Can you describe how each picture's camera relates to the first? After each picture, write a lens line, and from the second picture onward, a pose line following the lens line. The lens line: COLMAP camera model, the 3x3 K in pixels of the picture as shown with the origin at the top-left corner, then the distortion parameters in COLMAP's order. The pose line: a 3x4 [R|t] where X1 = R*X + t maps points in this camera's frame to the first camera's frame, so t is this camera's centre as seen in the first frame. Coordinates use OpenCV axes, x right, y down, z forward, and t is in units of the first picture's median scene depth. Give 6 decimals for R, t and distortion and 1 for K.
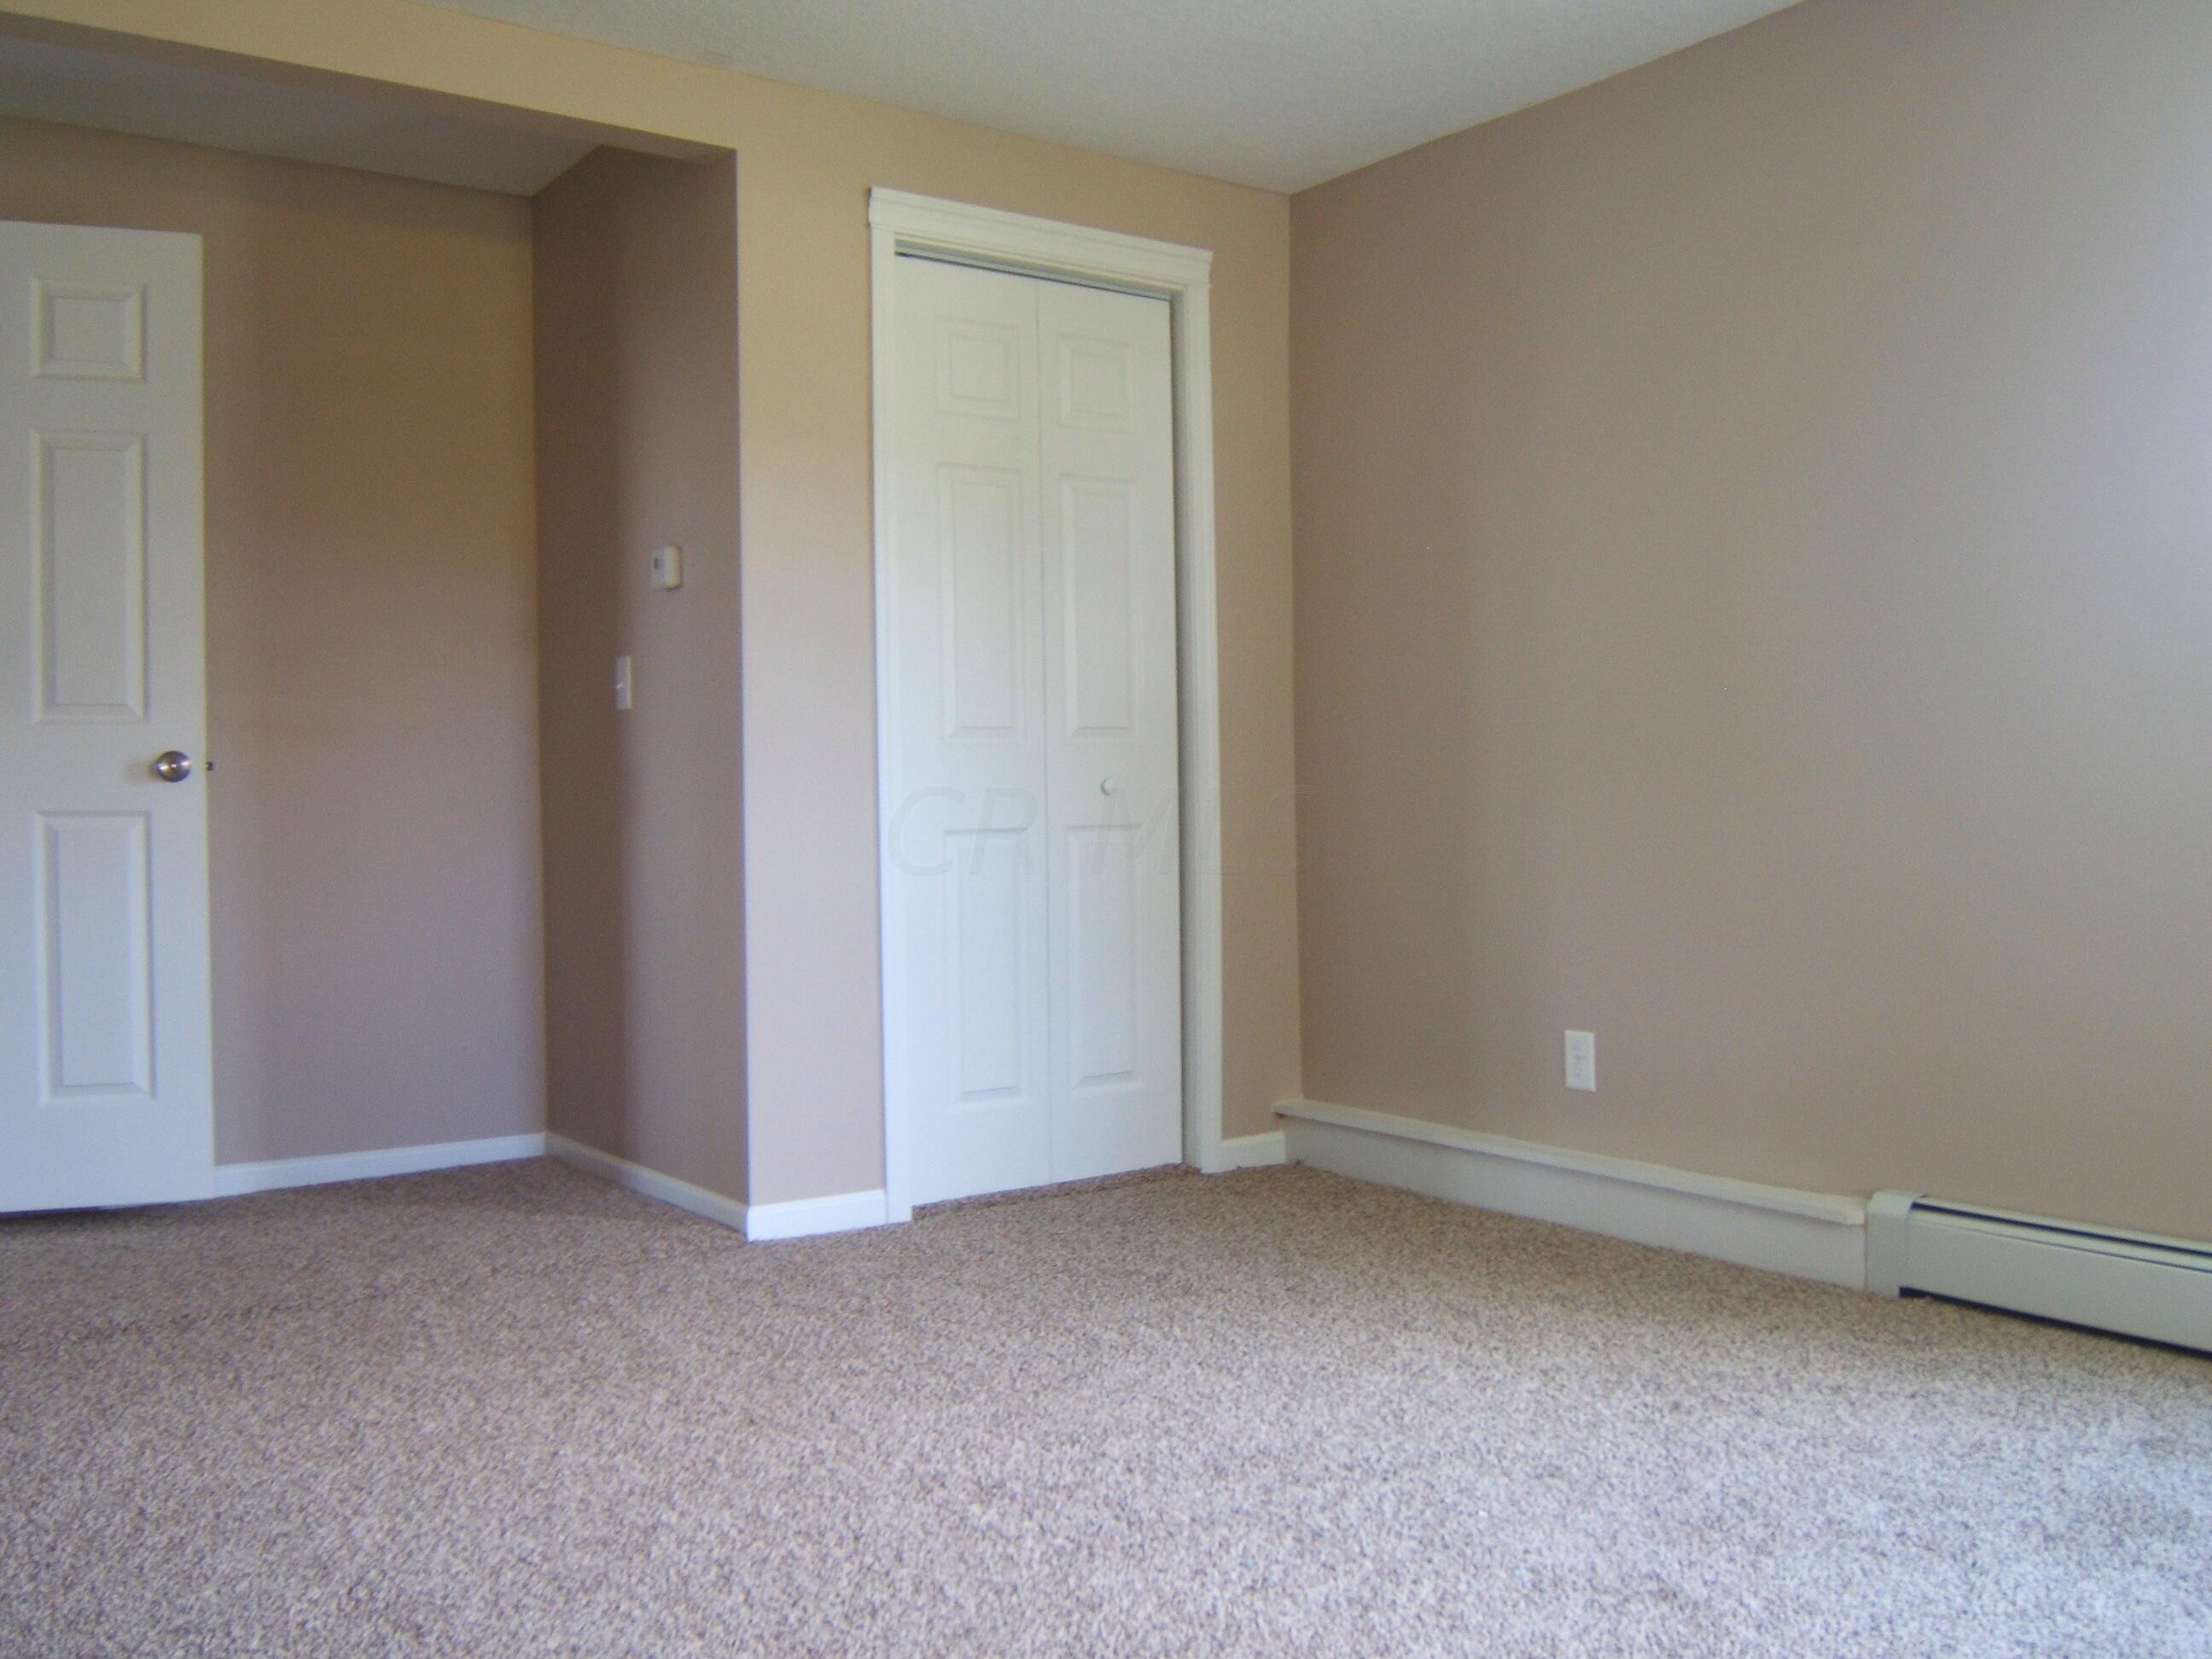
lens RADIAL K [[1977.9, 0, 1106.0], [0, 1977.9, 829.5], [0, 0, 1]] dist [-0.014208, -0.011757]
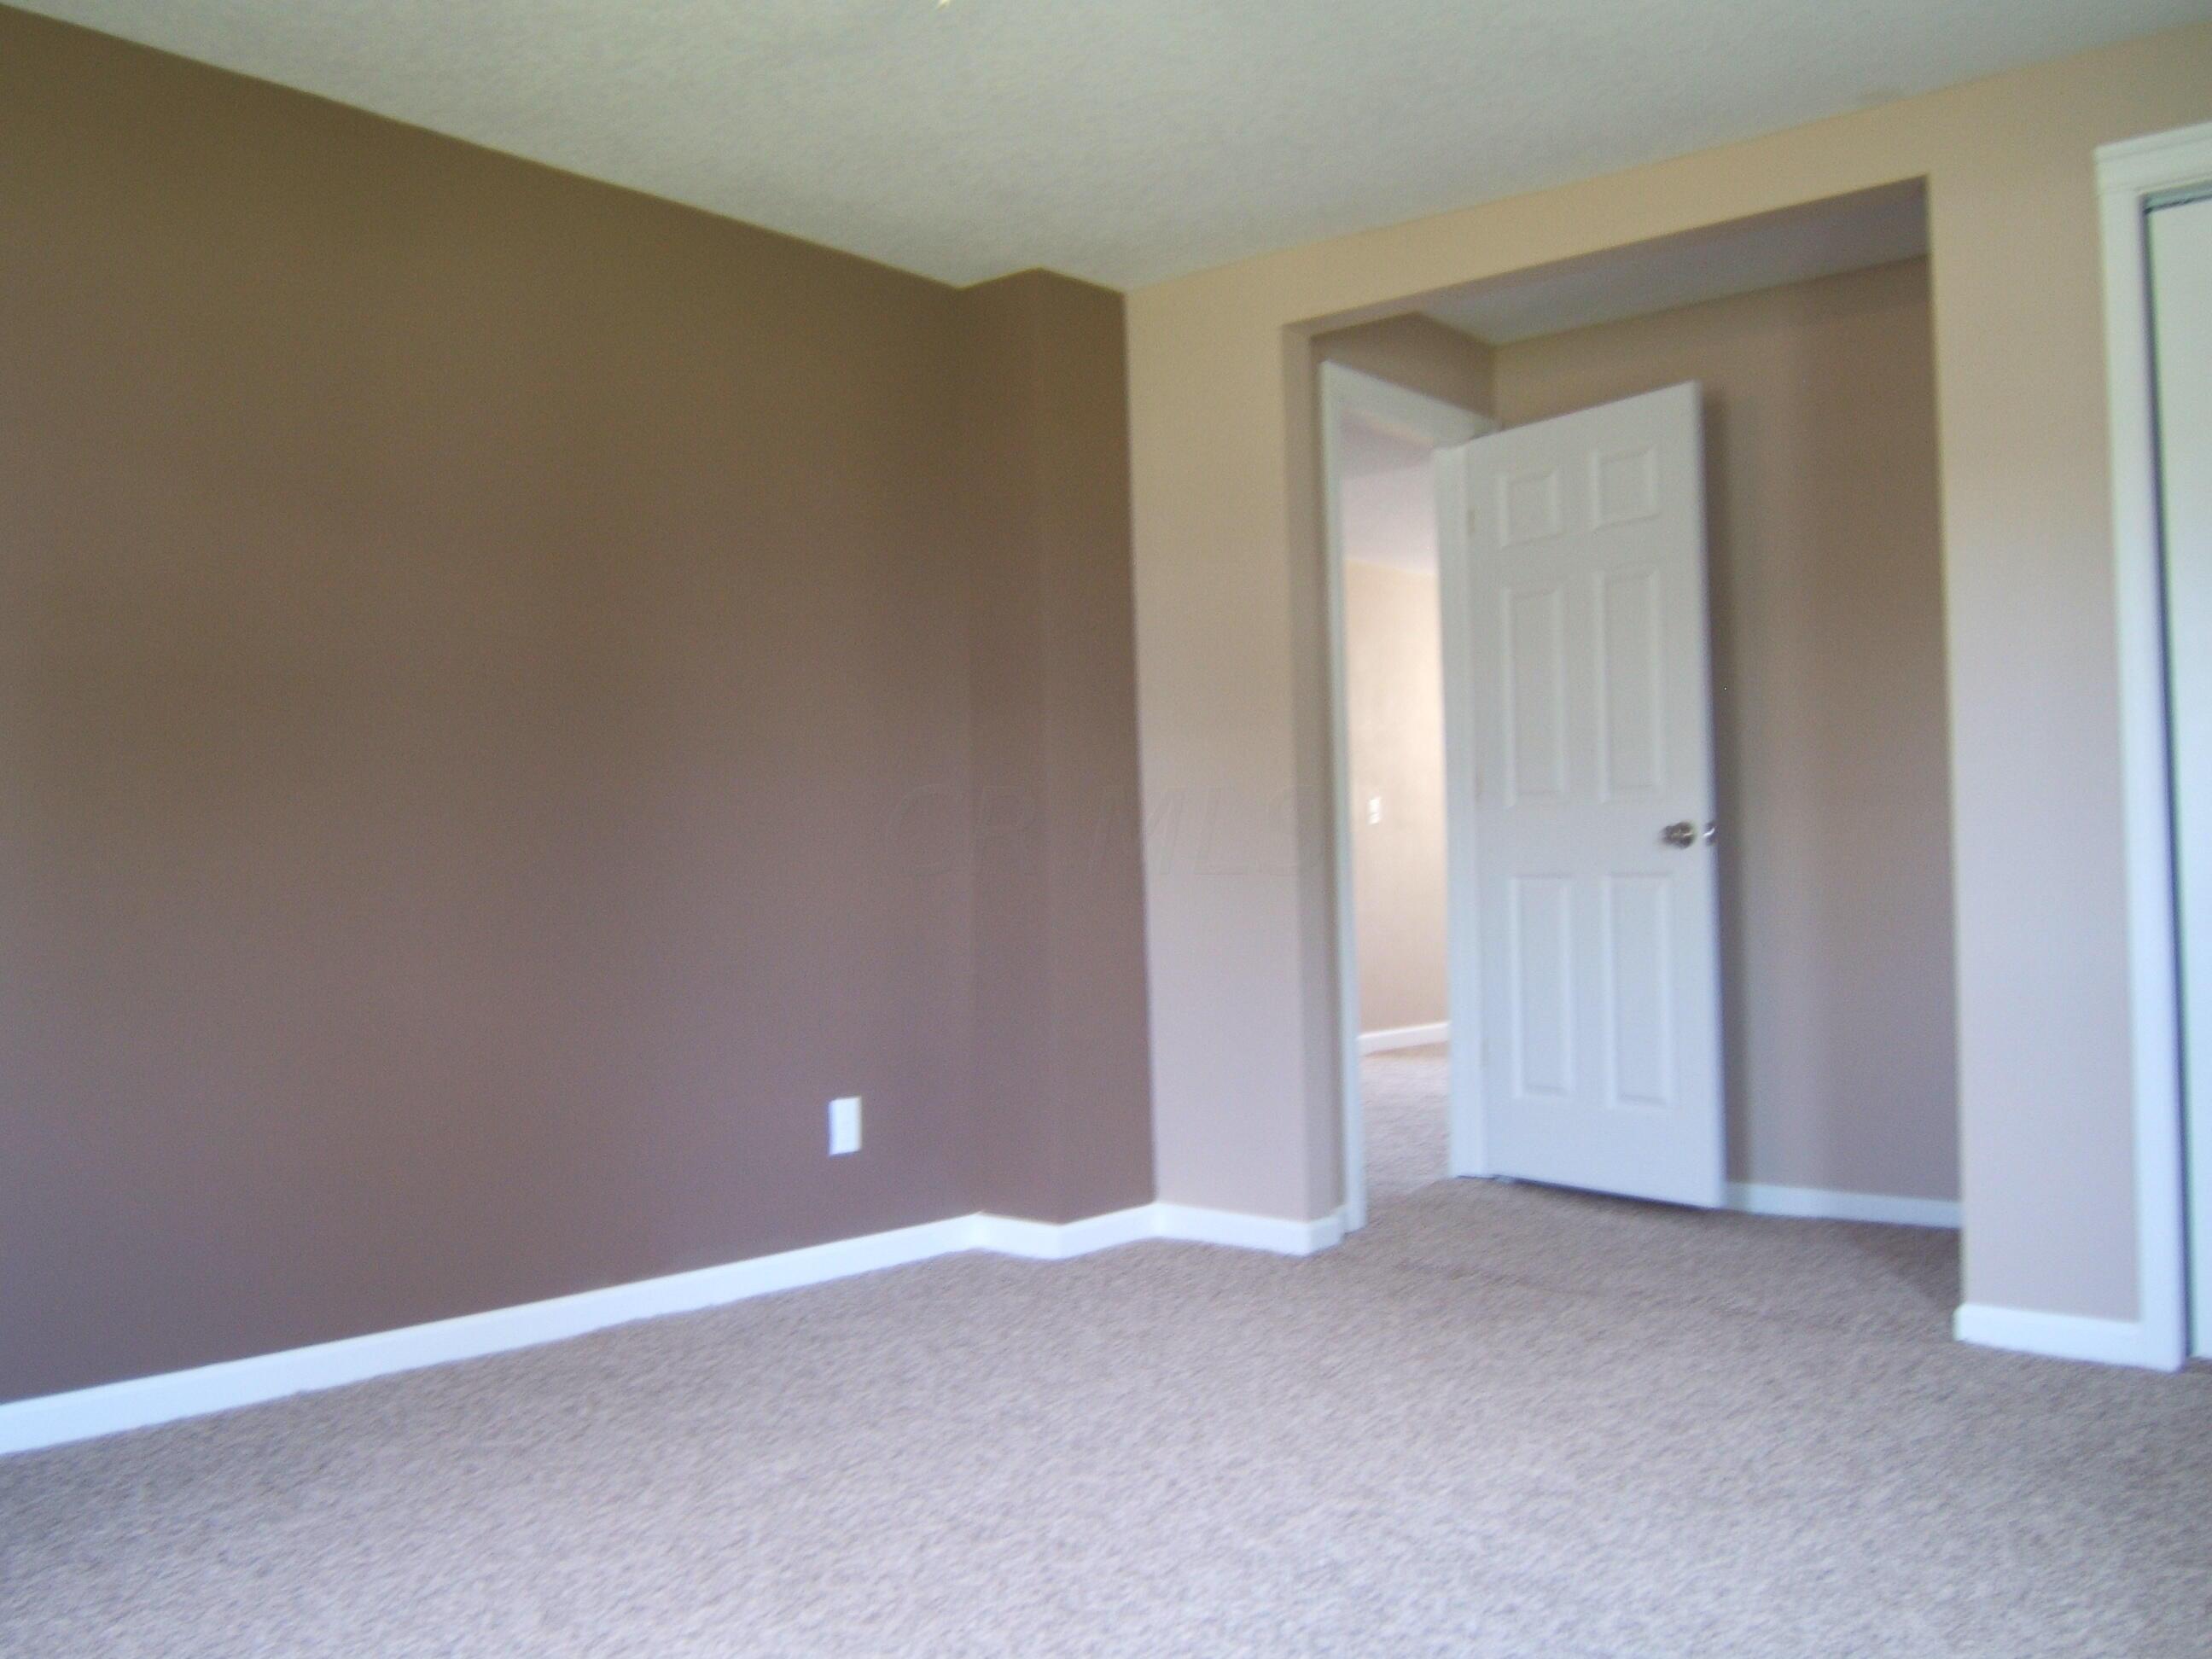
lens RADIAL K [[1977.9, 0, 1106.0], [0, 1977.9, 829.5], [0, 0, 1]] dist [-0.014208, -0.011757]
pose [[0.248482, -0.018881, -0.968452, 0.597851], [-0.000909, 0.999805, -0.019726, -0.011634], [0.968636, 0.005782, 0.248416, 0.371099]]
